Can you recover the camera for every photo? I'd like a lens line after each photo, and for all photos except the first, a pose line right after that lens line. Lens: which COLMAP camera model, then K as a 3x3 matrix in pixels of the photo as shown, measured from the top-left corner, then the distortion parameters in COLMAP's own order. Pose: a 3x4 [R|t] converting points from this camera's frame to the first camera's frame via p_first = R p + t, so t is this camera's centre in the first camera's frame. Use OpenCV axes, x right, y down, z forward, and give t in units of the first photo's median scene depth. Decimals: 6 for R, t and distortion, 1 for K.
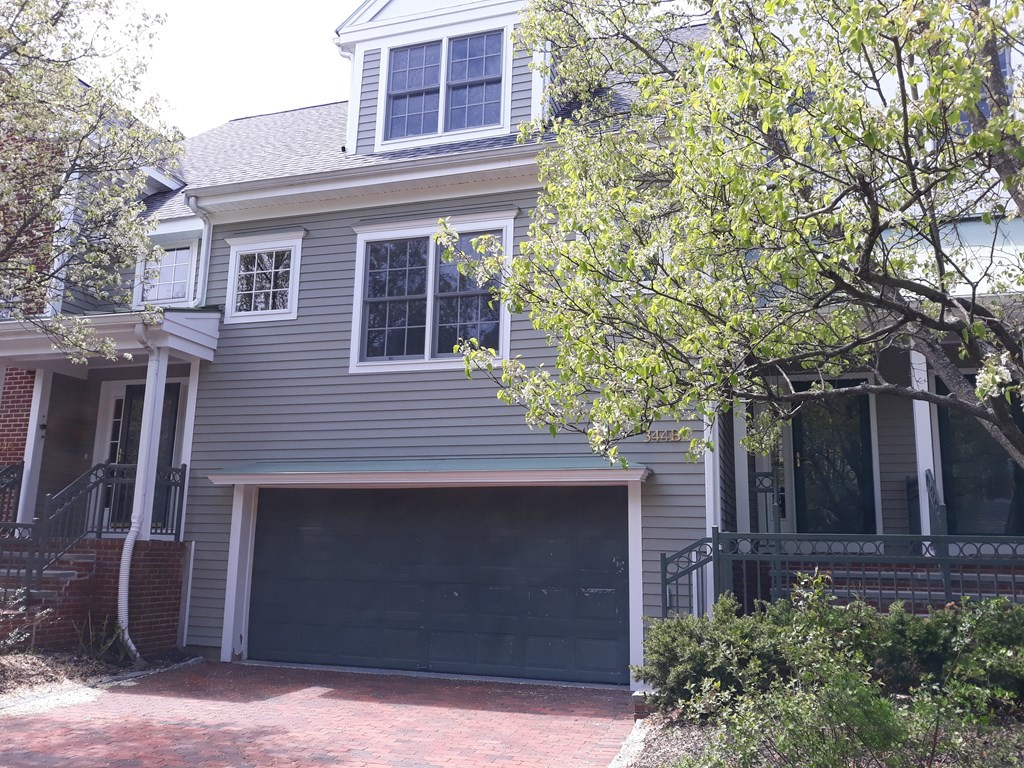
lens RADIAL K [[808.5, 0, 512.5], [0, 808.5, 396.2], [0, 0, 1]] dist [-0.000874, -0.007073]
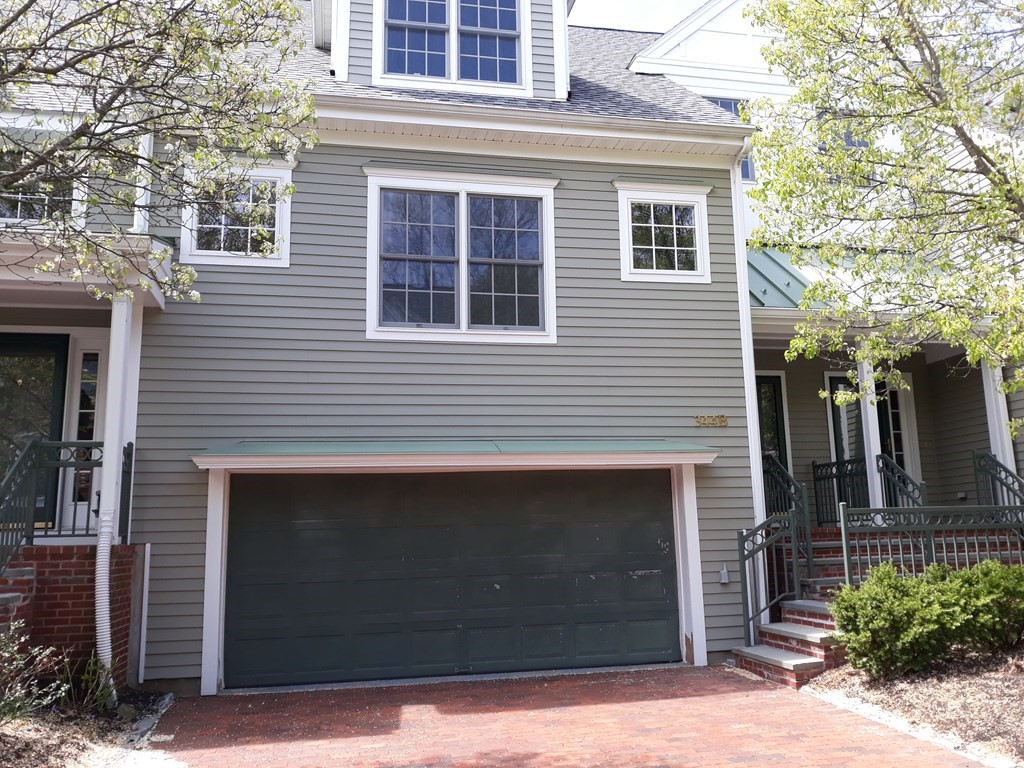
lens RADIAL K [[841.4, 0, 512.0], [0, 841.4, 384.0], [0, 0, 1]] dist [-0.003189, -0.010227]
pose [[0.875339, 0.044719, 0.481436, -0.493409], [-0.047436, 0.998853, -0.006533, 0.018289], [-0.481176, -0.017119, 0.876457, 0.146451]]
